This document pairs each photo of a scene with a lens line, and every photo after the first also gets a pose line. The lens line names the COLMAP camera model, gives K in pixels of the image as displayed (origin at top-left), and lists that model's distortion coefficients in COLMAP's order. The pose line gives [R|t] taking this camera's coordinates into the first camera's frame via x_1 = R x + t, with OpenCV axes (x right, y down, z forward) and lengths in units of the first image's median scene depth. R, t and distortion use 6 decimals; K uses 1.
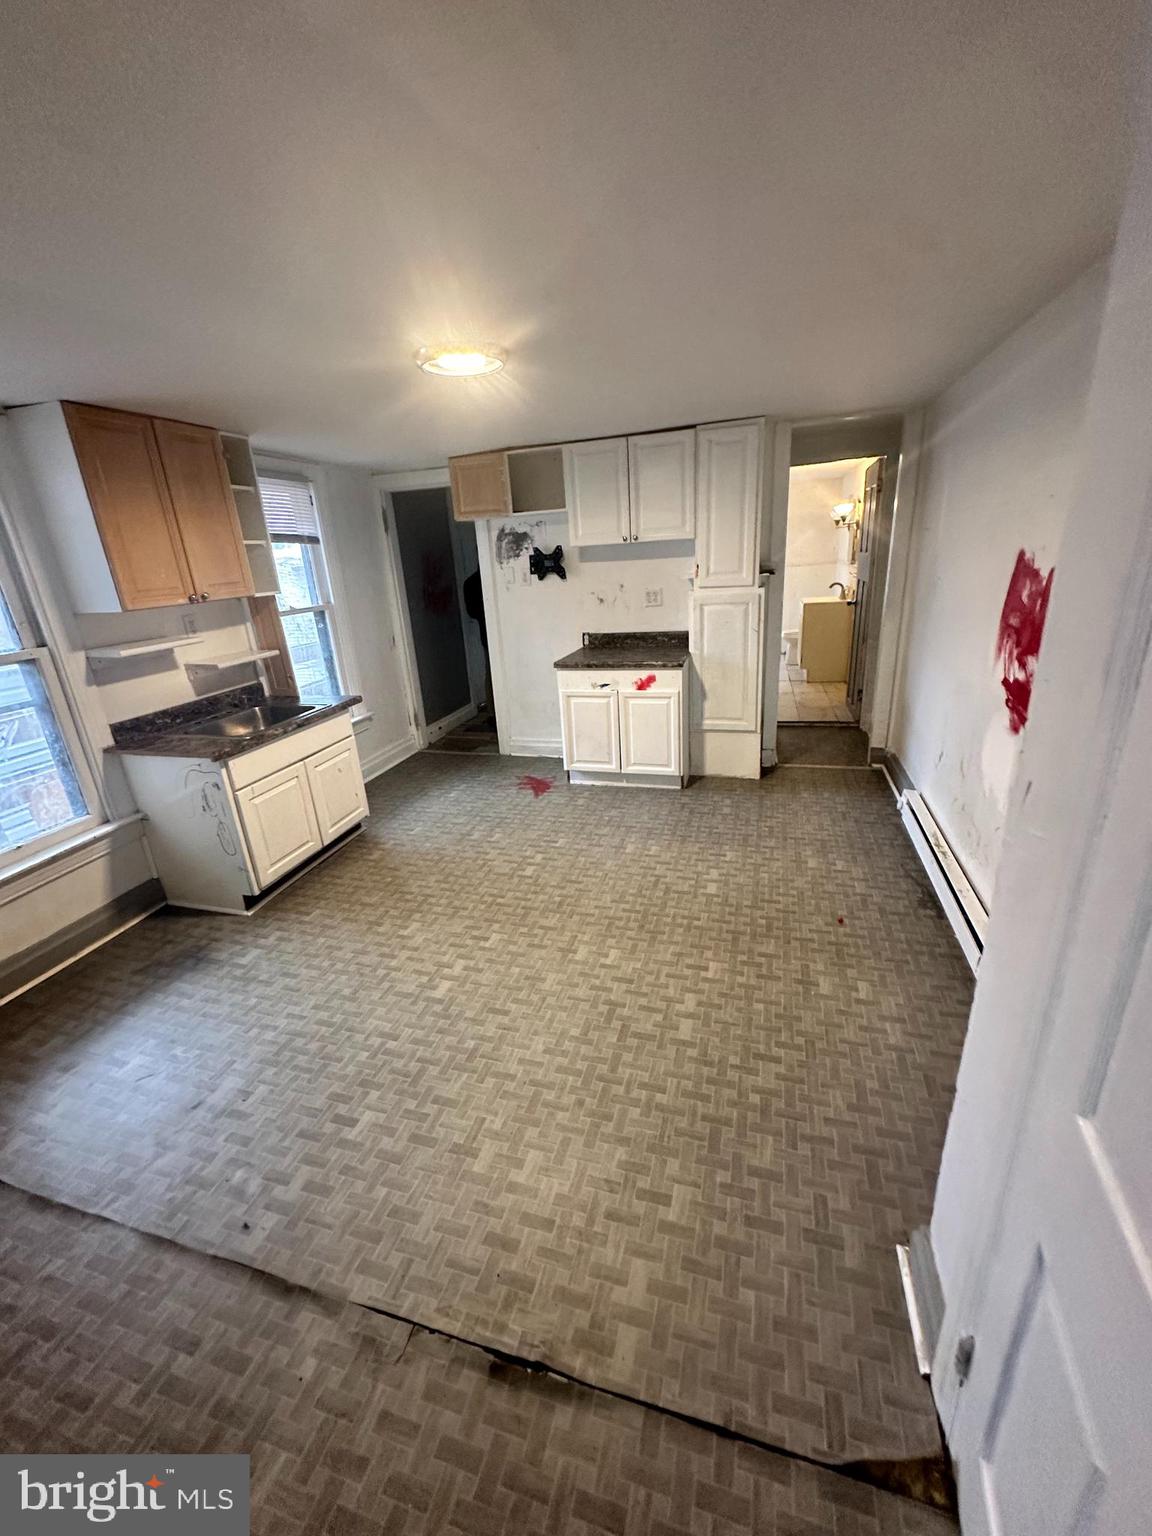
lens RADIAL K [[613.7, 0, 576.8], [0, 613.7, 765.0], [0, 0, 1]] dist [-0.000548, 0.000025]
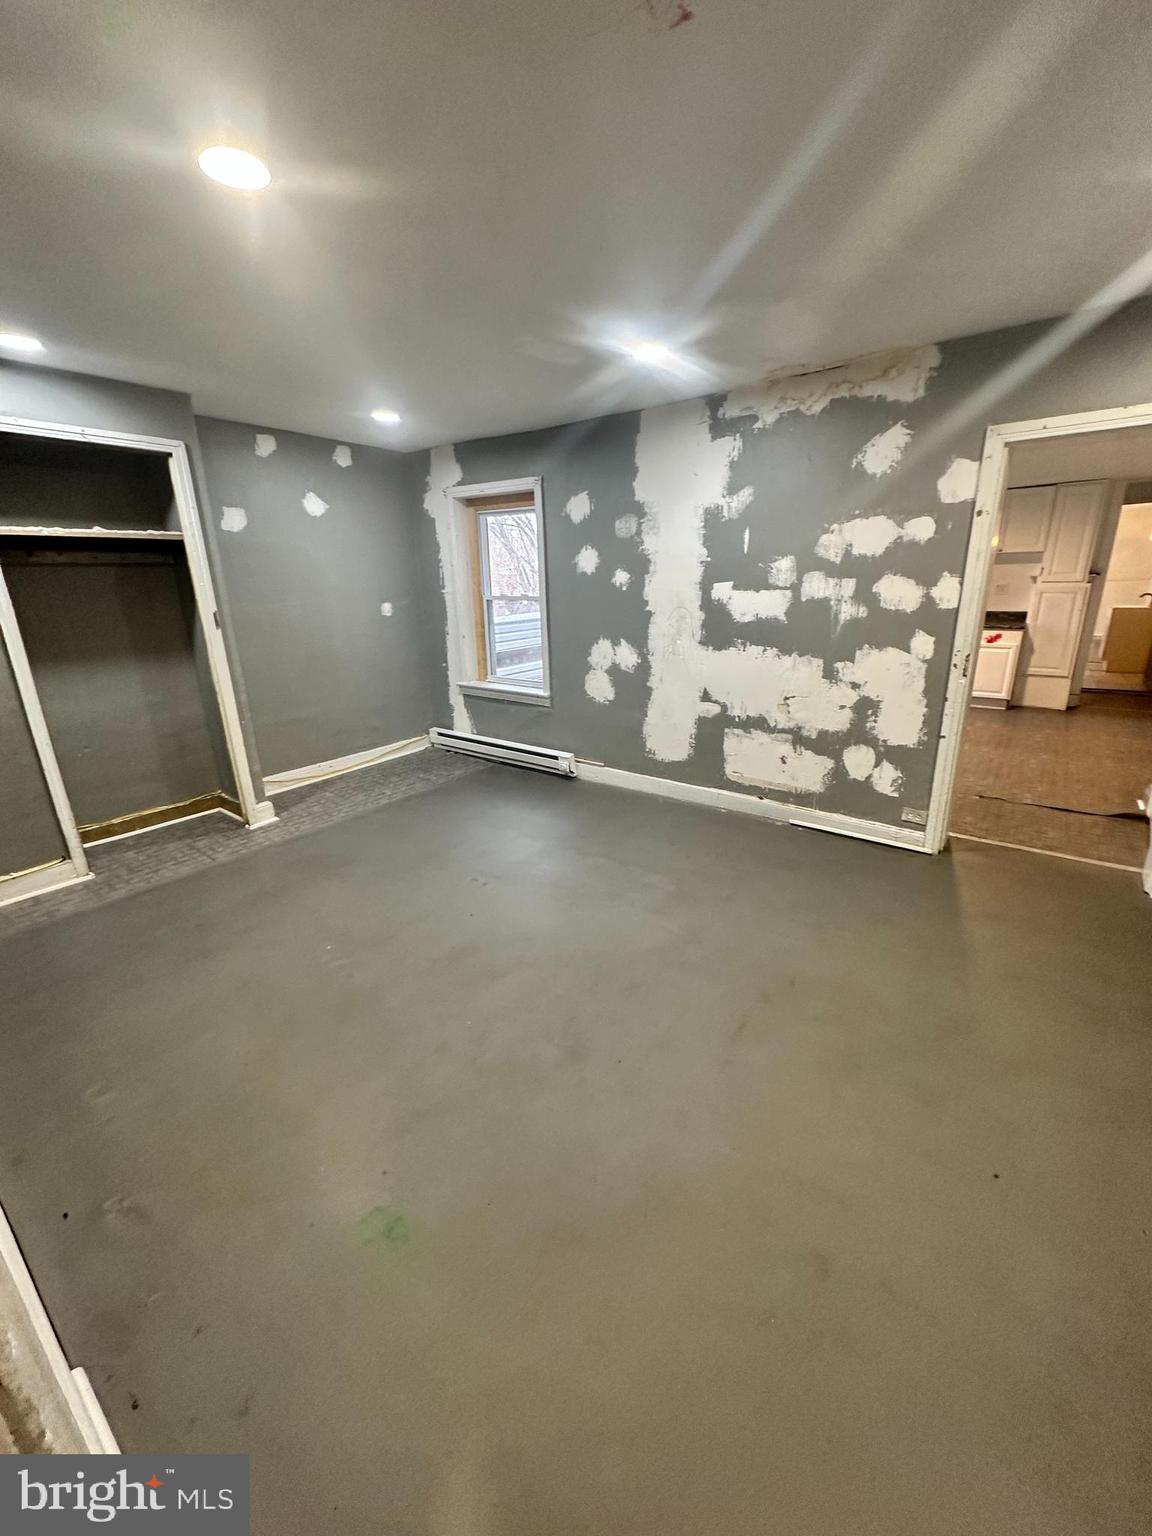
lens RADIAL K [[613.7, 0, 573.3], [0, 613.7, 768.7], [0, 0, 1]] dist [-0.000548, 0.000025]
pose [[0.936053, 0.138556, -0.323431, -0.359064], [-0.145870, 0.989302, 0.001644, 0.369122], [0.320199, 0.045640, 0.946250, -0.885901]]
